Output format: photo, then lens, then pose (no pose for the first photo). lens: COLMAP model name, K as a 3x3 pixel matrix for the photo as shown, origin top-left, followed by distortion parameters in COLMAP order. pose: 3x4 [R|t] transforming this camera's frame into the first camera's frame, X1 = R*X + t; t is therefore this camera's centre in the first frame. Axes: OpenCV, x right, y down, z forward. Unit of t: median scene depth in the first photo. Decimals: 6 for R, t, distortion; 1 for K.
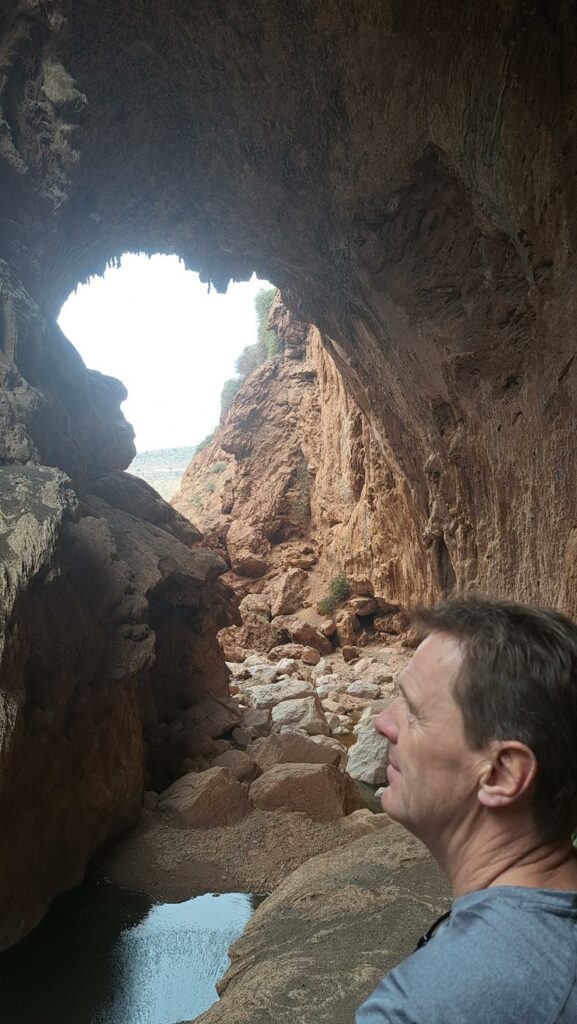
lens RADIAL K [[696.9, 0, 288.5], [0, 696.9, 512.0], [0, 0, 1]] dist [0.047527, -0.073808]
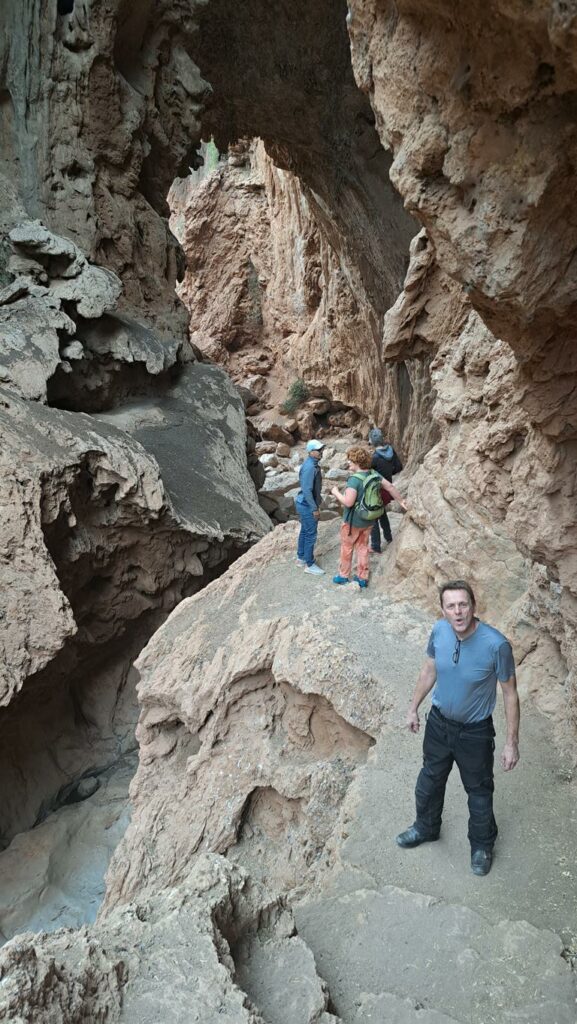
lens RADIAL K [[696.9, 0, 288.5], [0, 696.9, 512.0], [0, 0, 1]] dist [0.047527, -0.073808]
pose [[0.987668, -0.075910, 0.136927, -0.117174], [0.029536, 0.949230, 0.313193, -0.066970], [-0.153749, -0.305286, 0.939767, -0.173548]]
